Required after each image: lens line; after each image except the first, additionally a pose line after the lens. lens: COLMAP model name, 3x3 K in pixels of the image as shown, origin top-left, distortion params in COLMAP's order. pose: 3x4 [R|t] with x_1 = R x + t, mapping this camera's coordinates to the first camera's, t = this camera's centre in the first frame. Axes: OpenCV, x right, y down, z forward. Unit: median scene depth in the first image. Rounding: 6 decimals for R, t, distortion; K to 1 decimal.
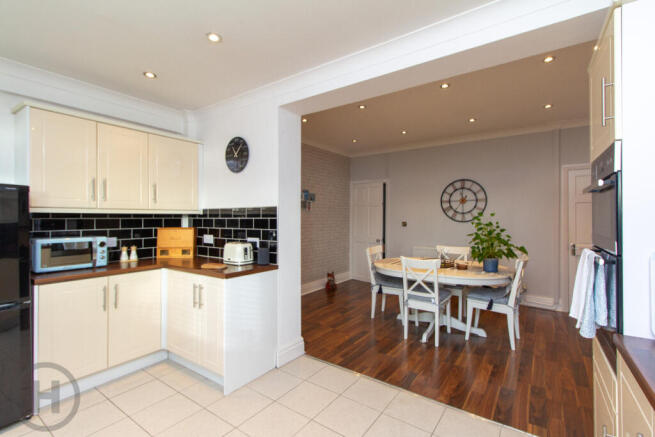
lens RADIAL K [[304.9, 0, 330.6], [0, 304.9, 217.9], [0, 0, 1]] dist [-0.000589, 0.001023]
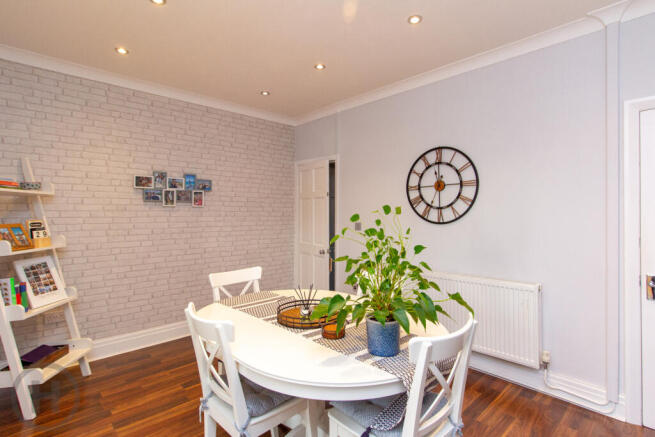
lens RADIAL K [[346.5, 0, 327.8], [0, 346.5, 215.2], [0, 0, 1]] dist [0.002613, 0.000295]
pose [[0.984999, -0.003111, -0.172530, 0.356085], [0.002822, 0.999994, -0.001920, -0.001884], [0.172535, 0.001405, 0.985002, 0.356608]]
